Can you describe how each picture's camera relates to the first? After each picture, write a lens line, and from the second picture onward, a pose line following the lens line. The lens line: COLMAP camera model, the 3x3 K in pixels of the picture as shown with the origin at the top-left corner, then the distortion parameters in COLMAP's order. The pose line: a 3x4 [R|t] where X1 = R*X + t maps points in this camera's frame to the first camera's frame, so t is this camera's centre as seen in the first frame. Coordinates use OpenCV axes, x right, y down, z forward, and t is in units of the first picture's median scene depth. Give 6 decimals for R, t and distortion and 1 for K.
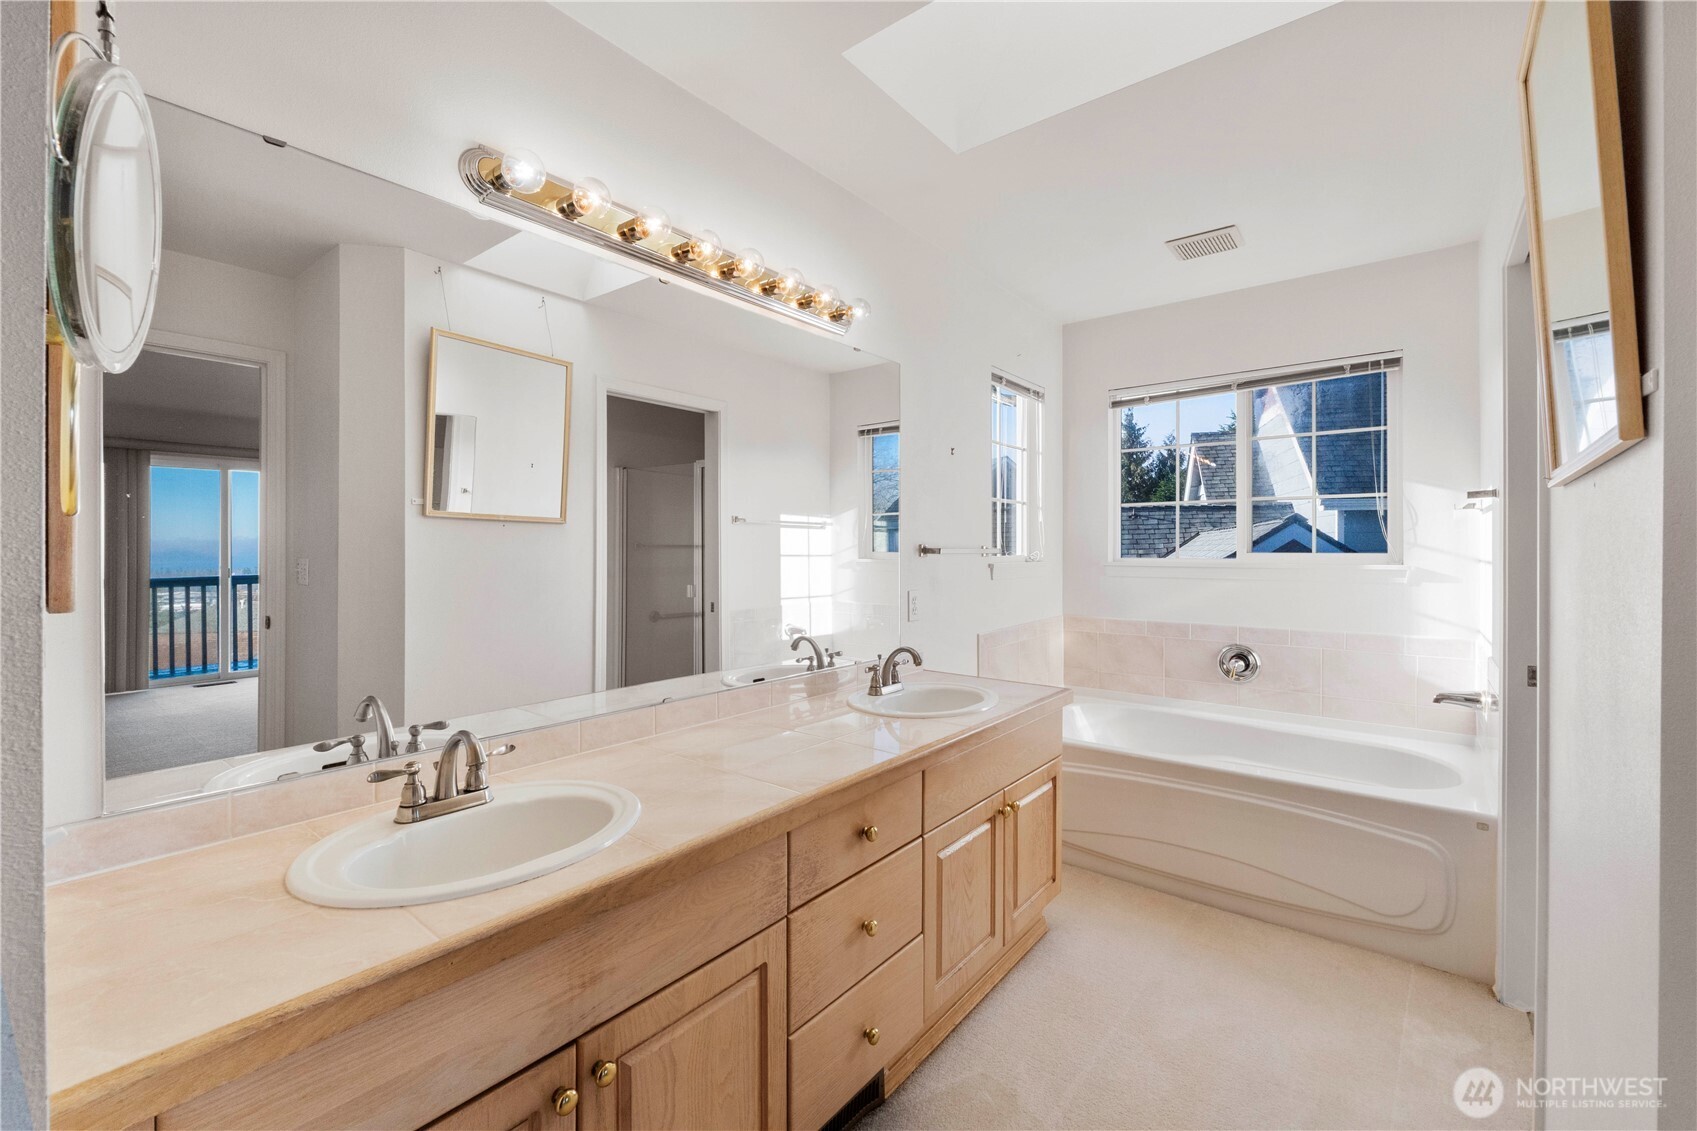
lens RADIAL K [[718.4, 0, 846.3], [0, 718.4, 552.5], [0, 0, 1]] dist [-0.009302, -0.000063]
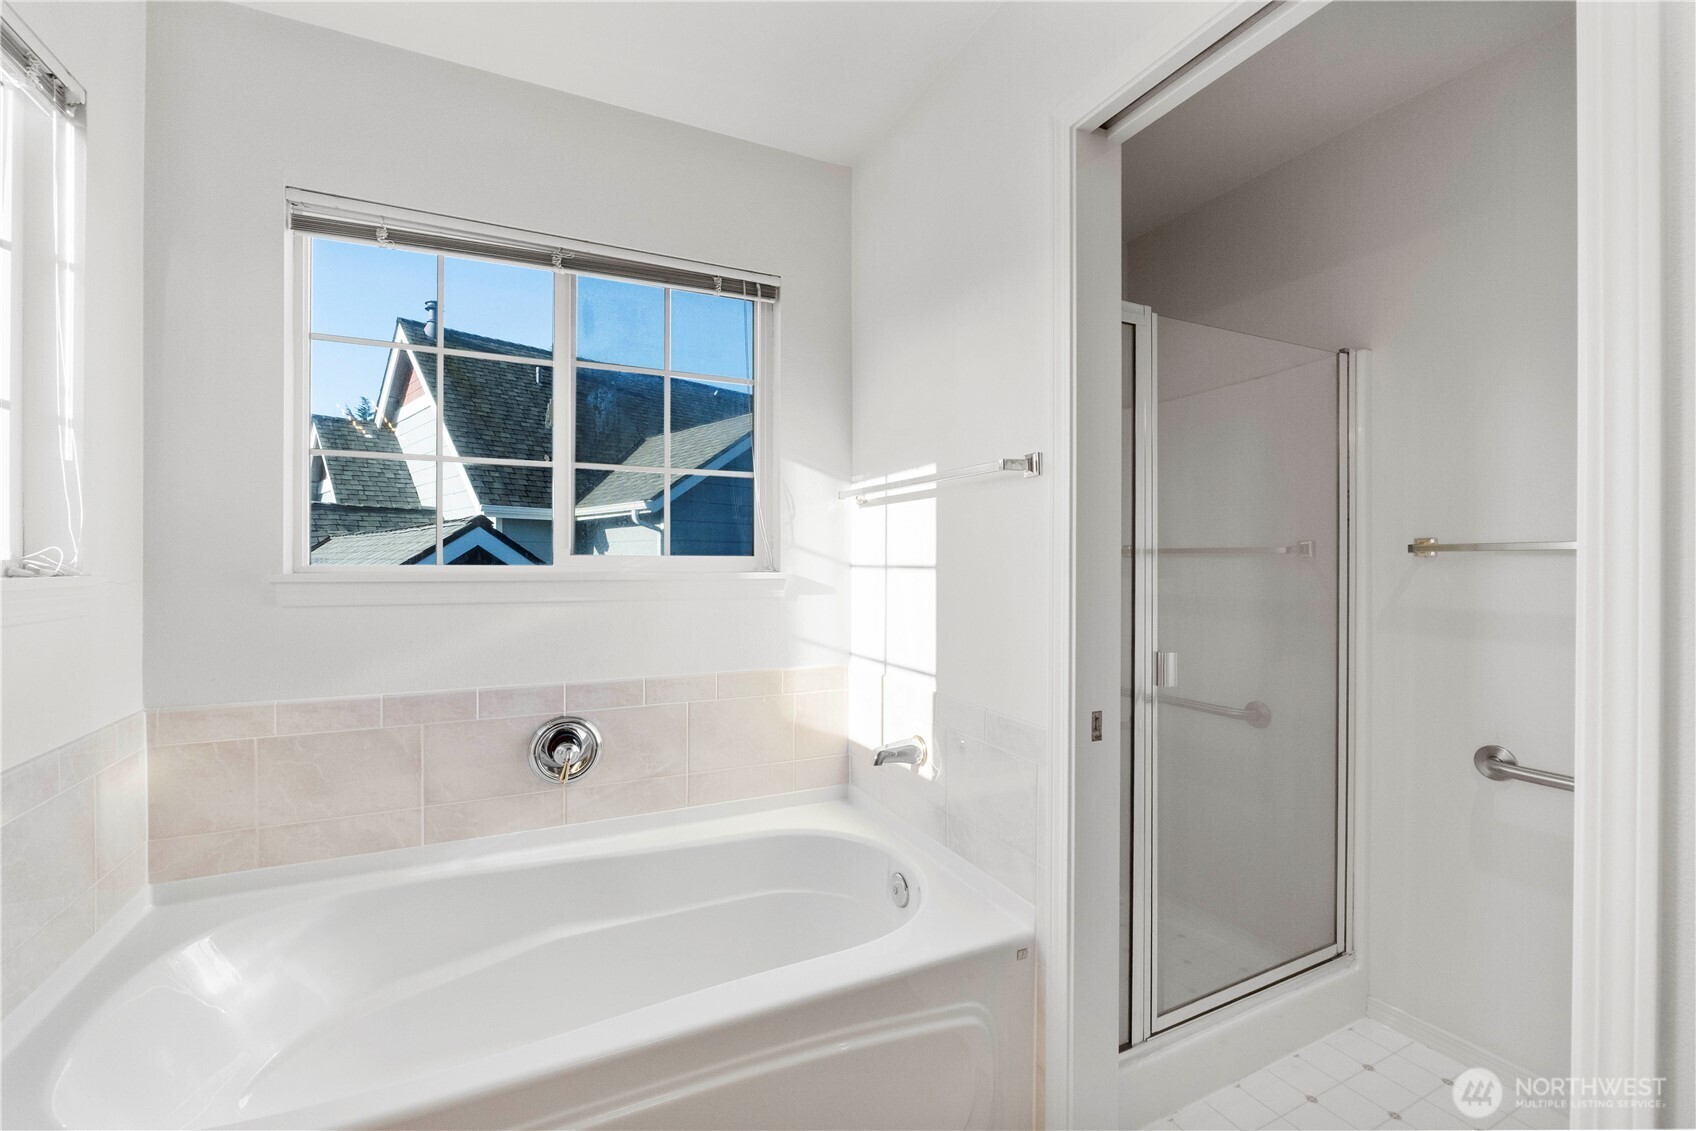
lens RADIAL K [[715.0, 0, 848.0], [0, 715.0, 565.5], [0, 0, 1]] dist [-0.009026, 0.000006]
pose [[0.435079, -0.001639, 0.900391, 0.135693], [0.000933, 0.999999, 0.001370, 0.008639], [-0.900392, 0.000244, 0.435080, 0.550454]]
